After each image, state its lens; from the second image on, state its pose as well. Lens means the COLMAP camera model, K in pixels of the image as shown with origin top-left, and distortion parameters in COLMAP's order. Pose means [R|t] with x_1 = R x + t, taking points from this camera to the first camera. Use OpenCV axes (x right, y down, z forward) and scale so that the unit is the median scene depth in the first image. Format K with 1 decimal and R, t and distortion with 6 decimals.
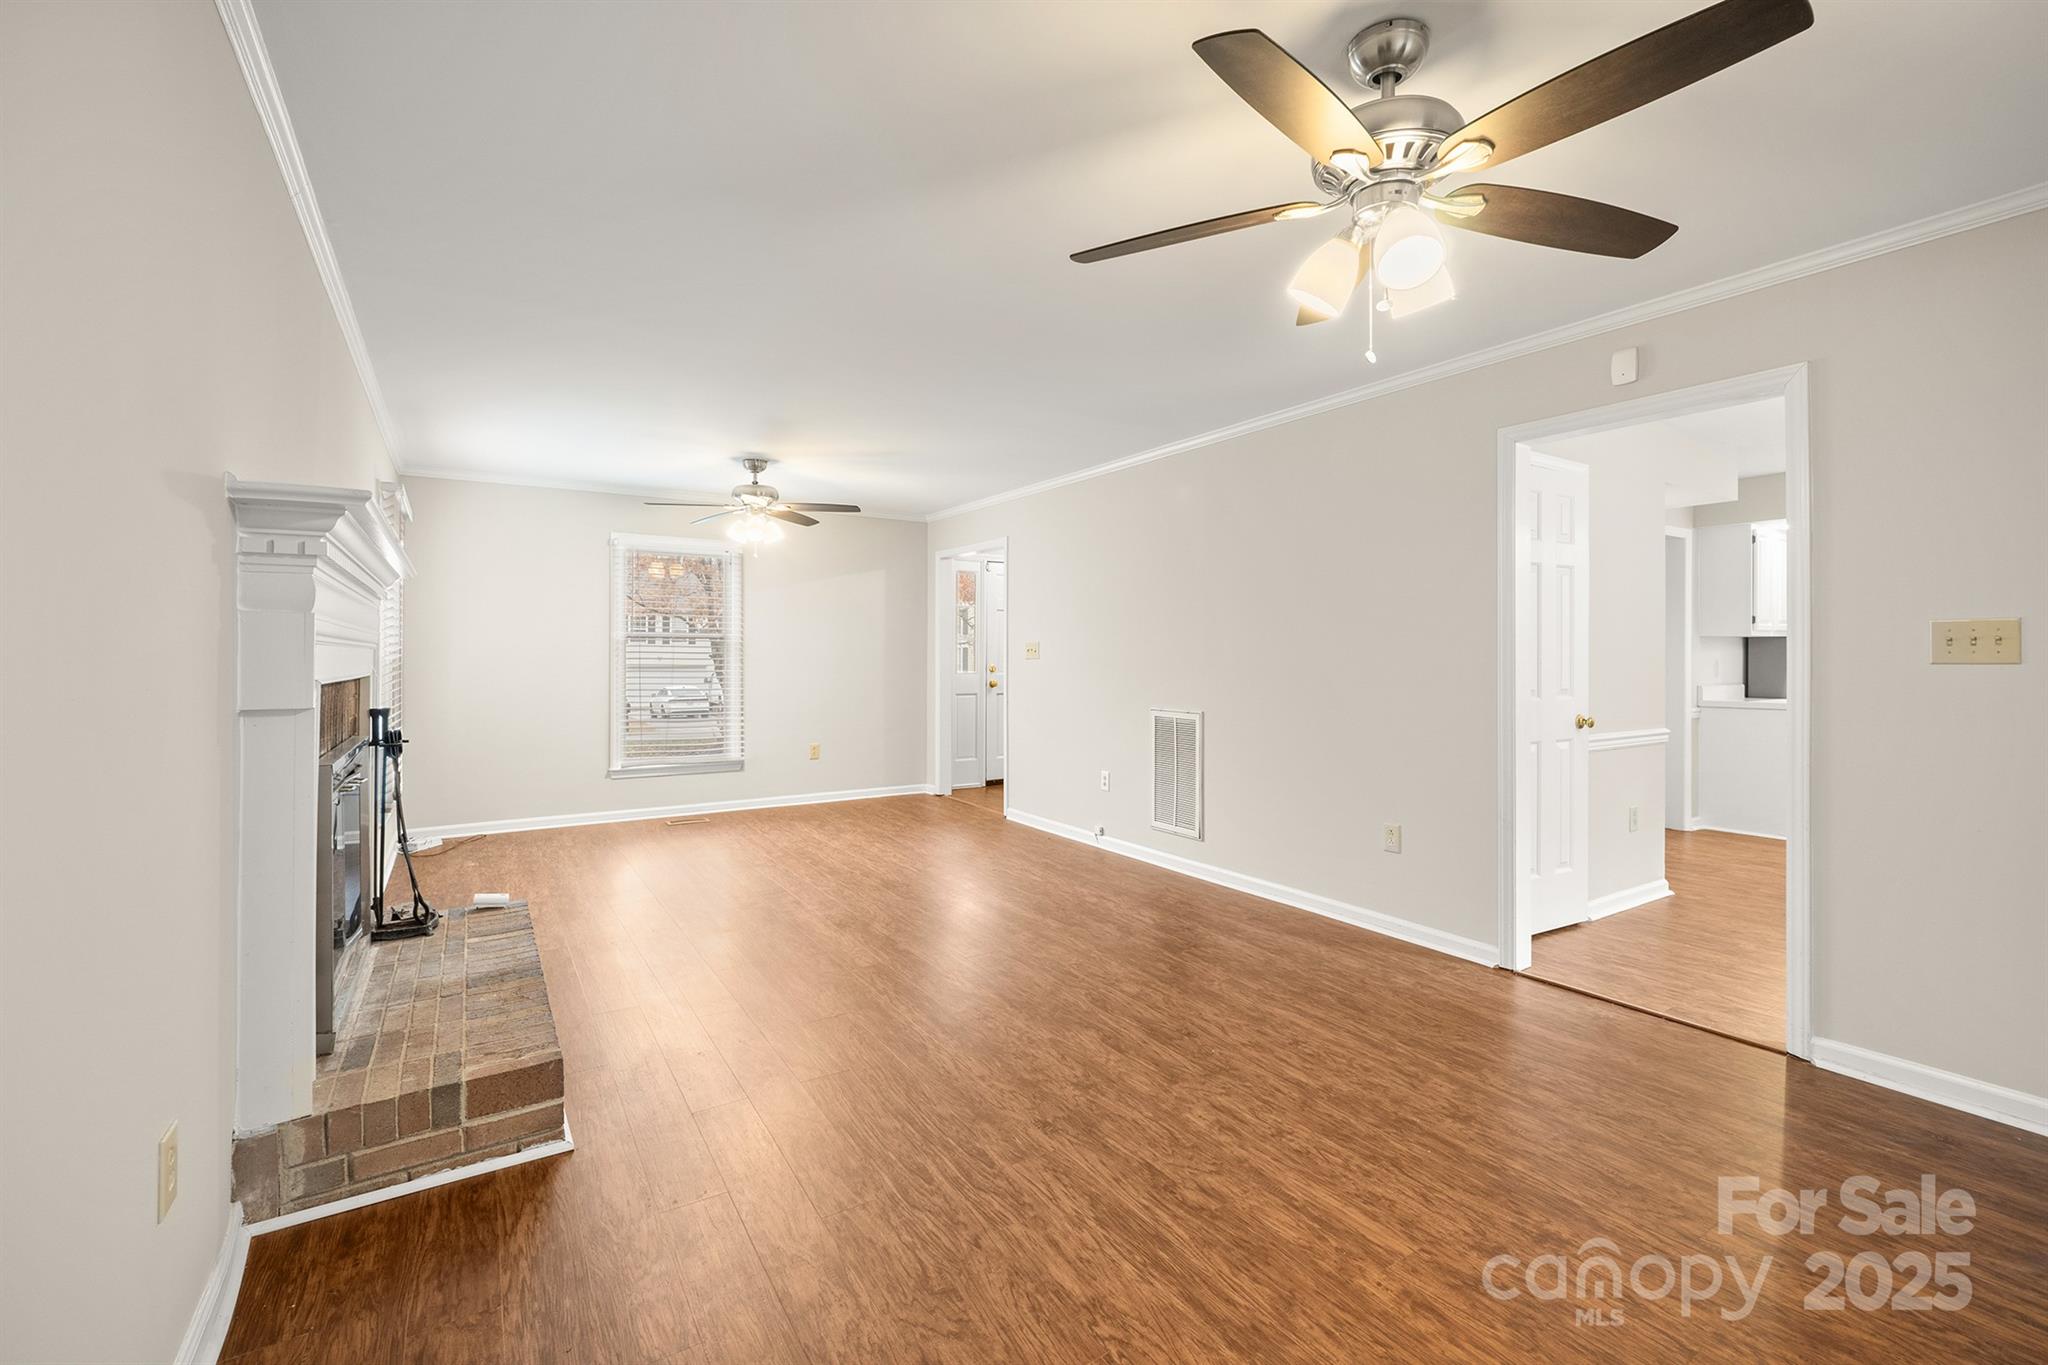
lens RADIAL K [[859.1, 0, 1037.7], [0, 859.1, 669.0], [0, 0, 1]] dist [-0.007751, 0.000403]
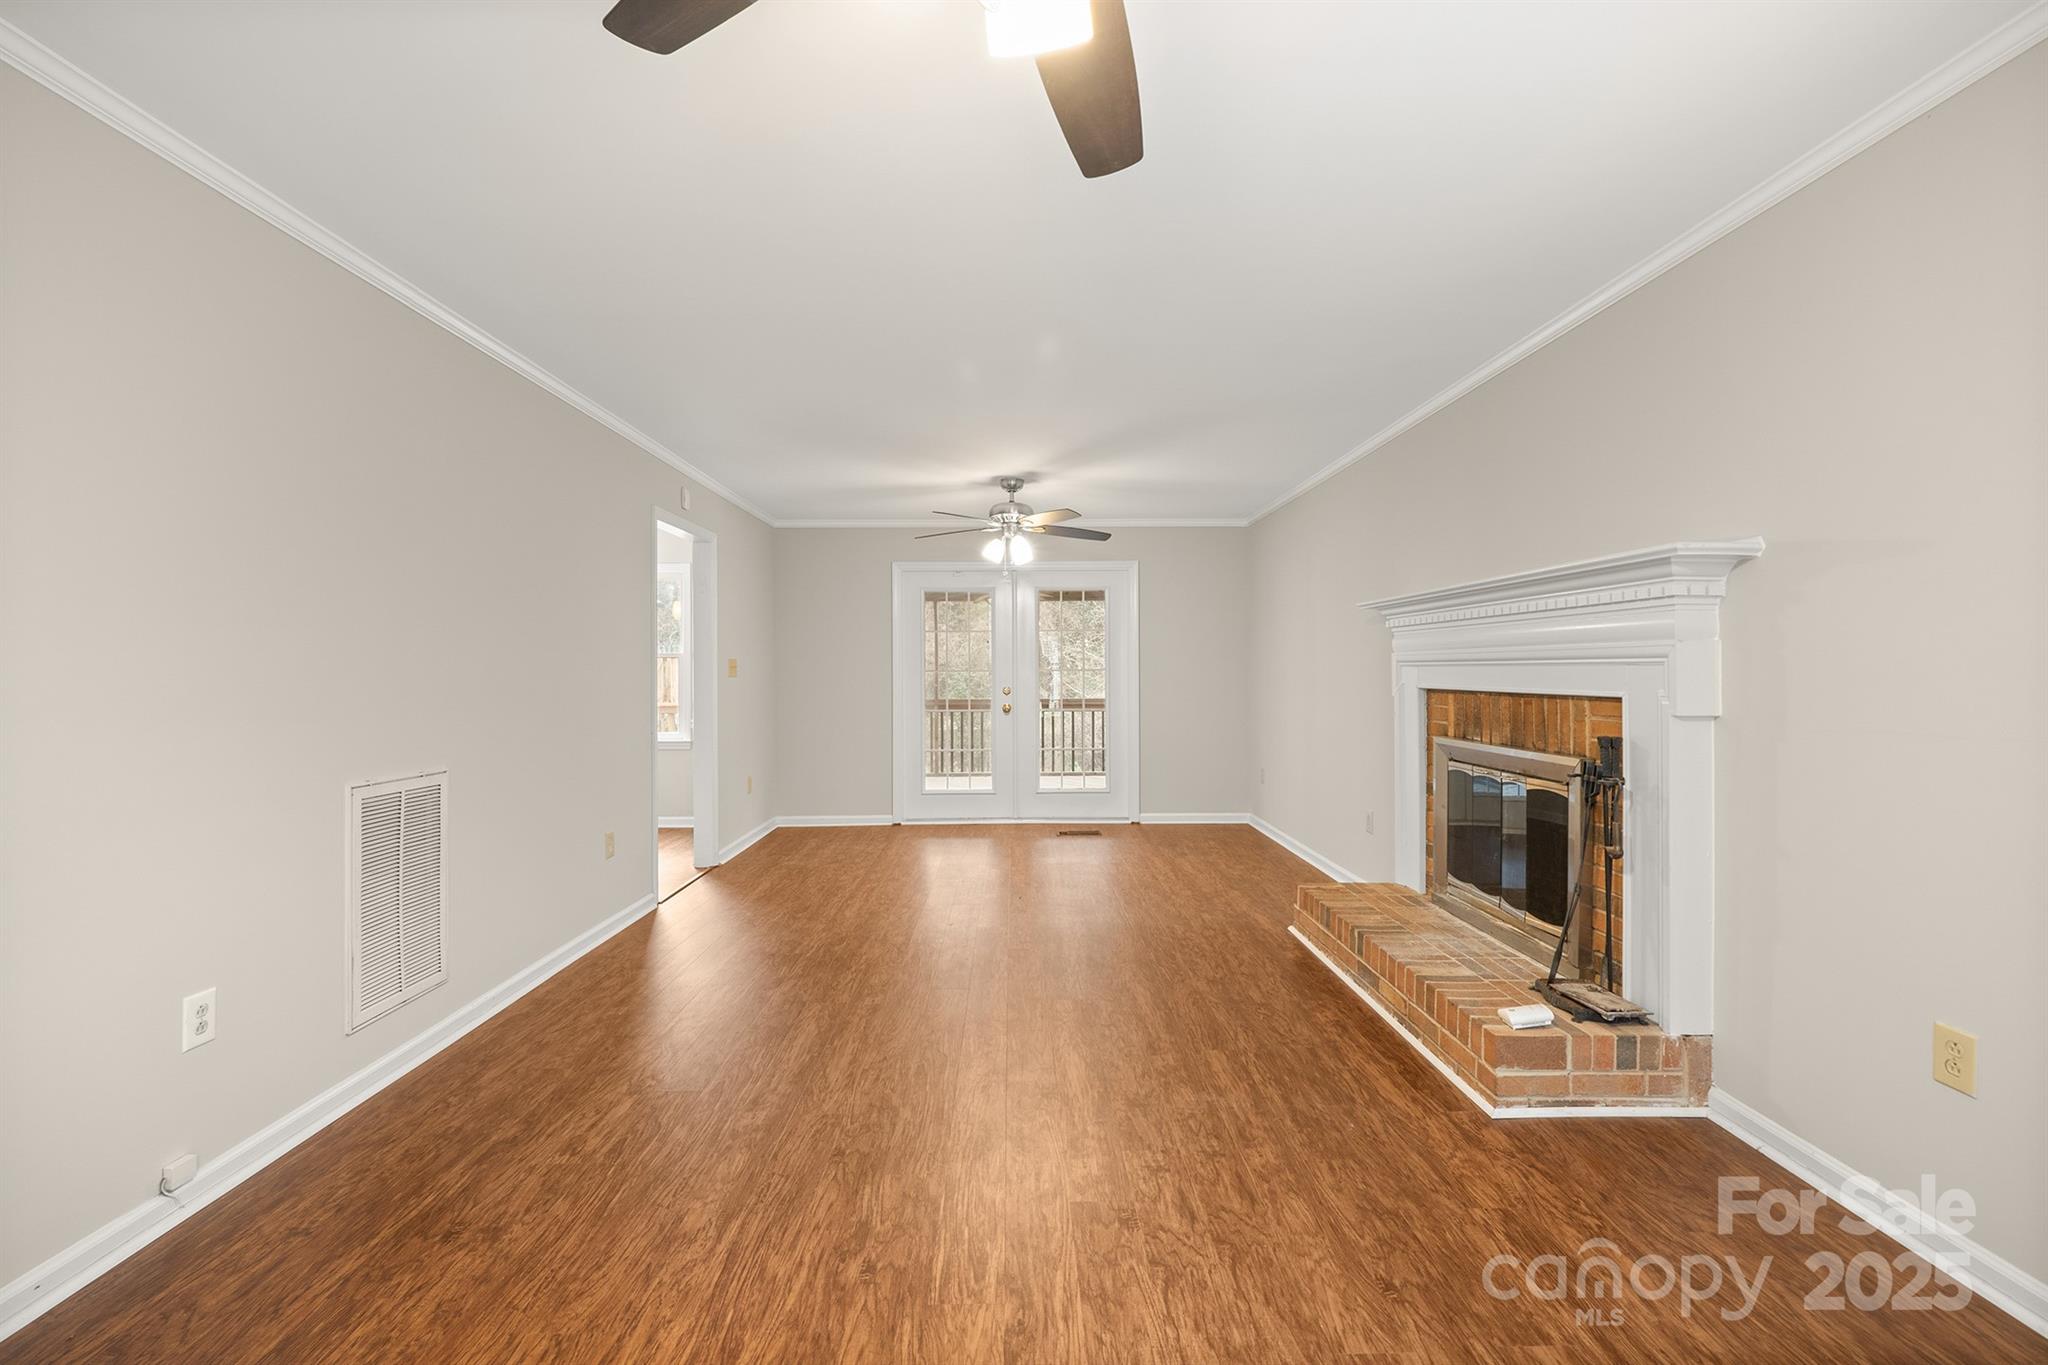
lens RADIAL K [[859.1, 0, 1020.6], [0, 859.1, 673.0], [0, 0, 1]] dist [-0.007751, 0.000403]
pose [[-0.843118, 0.000608, 0.537728, -1.080723], [0.009797, 0.999851, 0.014229, -0.047253], [-0.537639, 0.017265, -0.842998, 2.953036]]
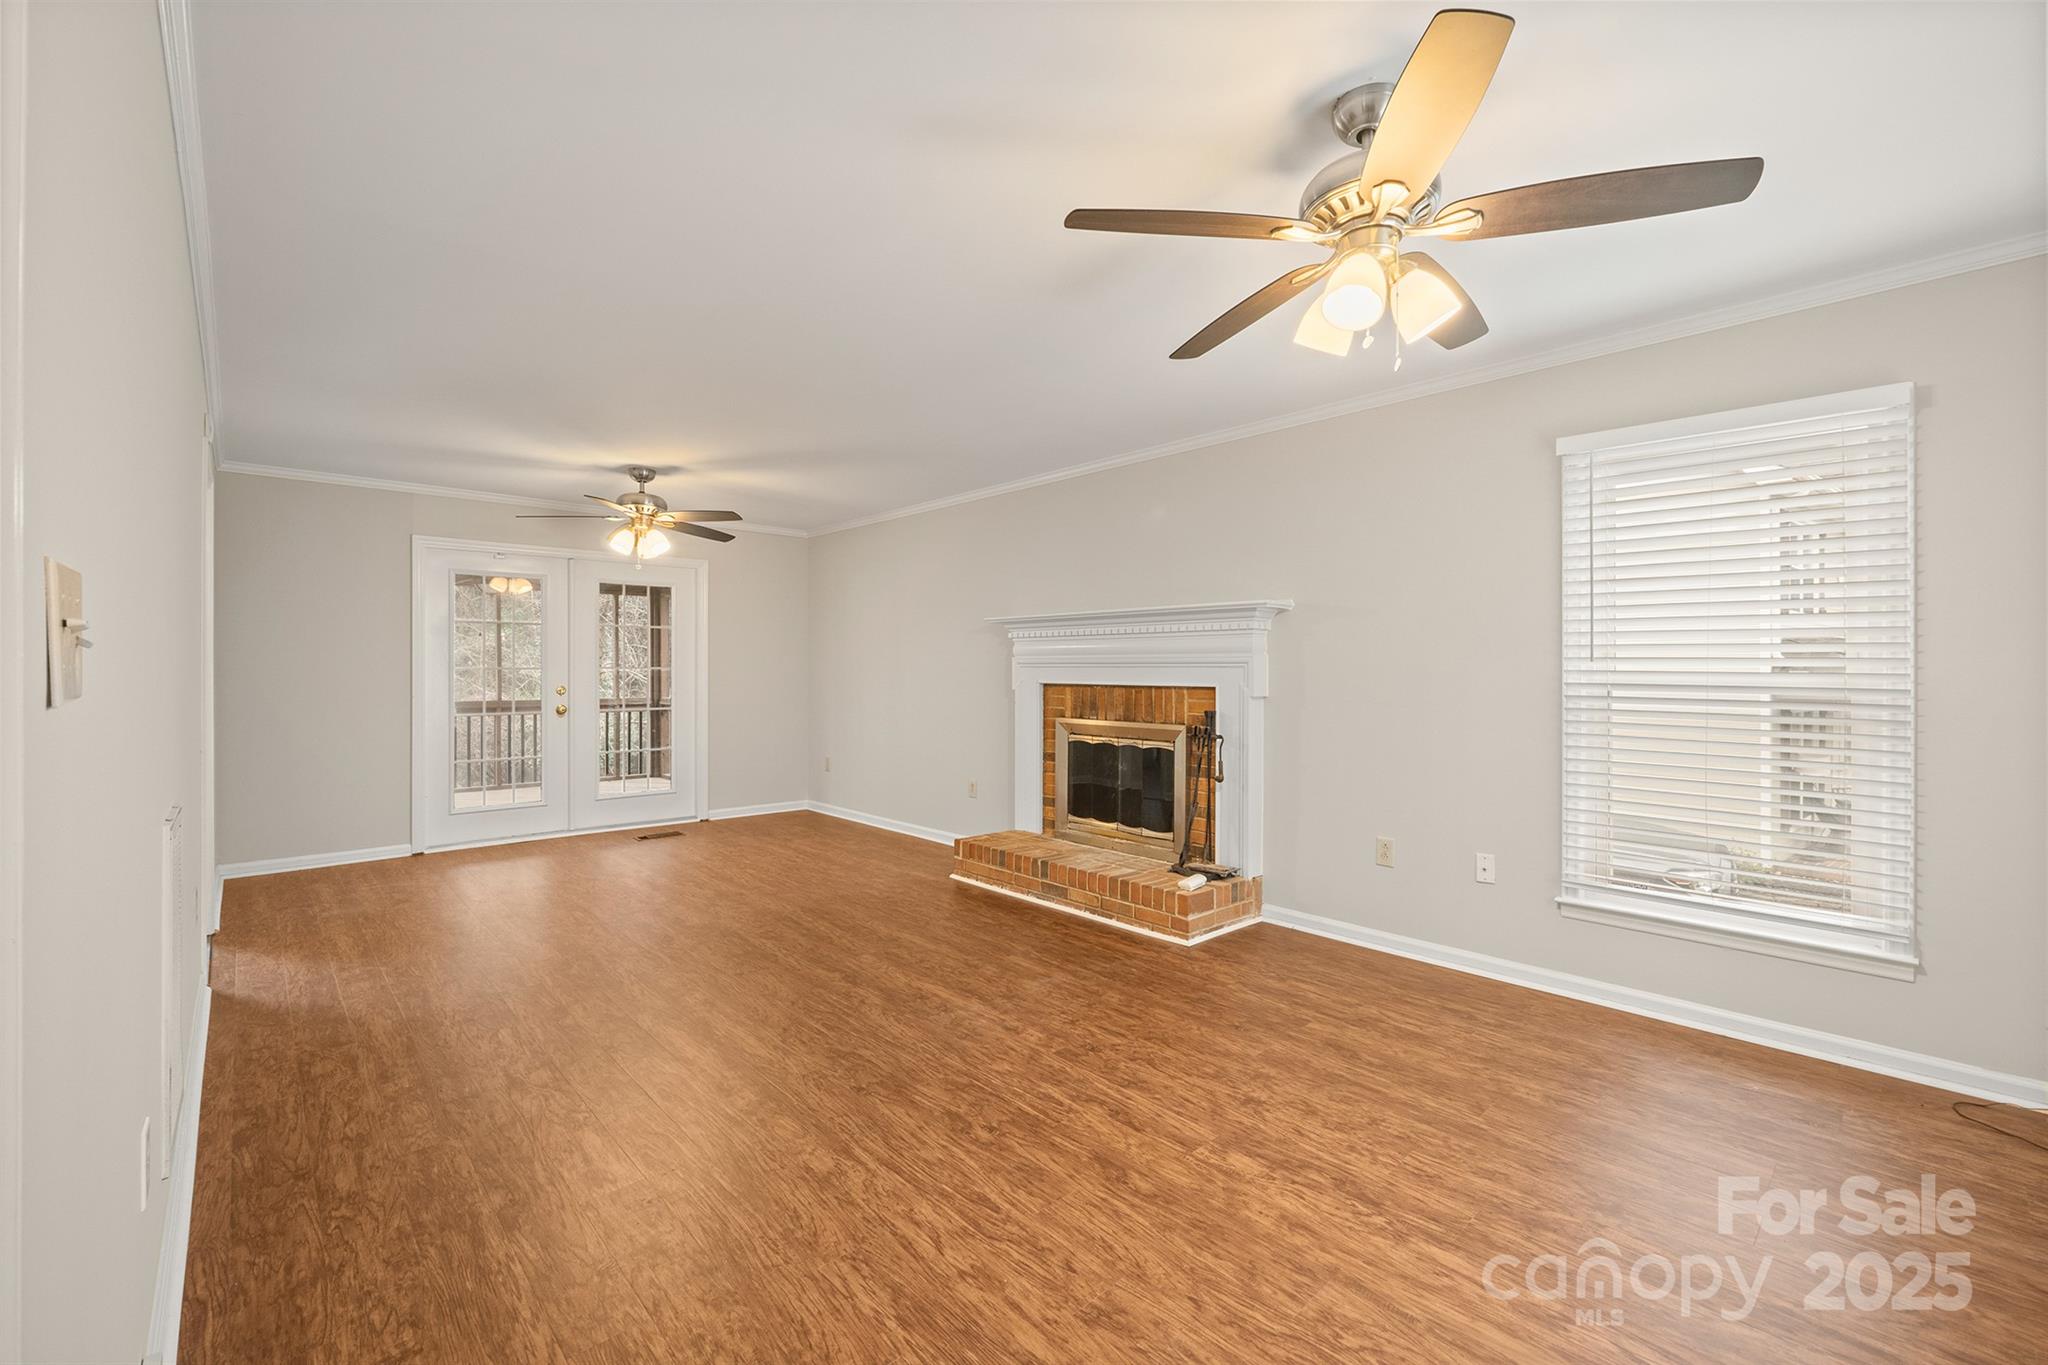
lens RADIAL K [[859.1, 0, 1025.1], [0, 859.1, 674.9], [0, 0, 1]] dist [-0.007751, 0.000403]
pose [[-0.986162, -0.001859, -0.165774, -0.356686], [-0.005121, 0.999802, 0.019252, -0.052802], [0.165705, 0.019834, -0.985976, 3.413402]]
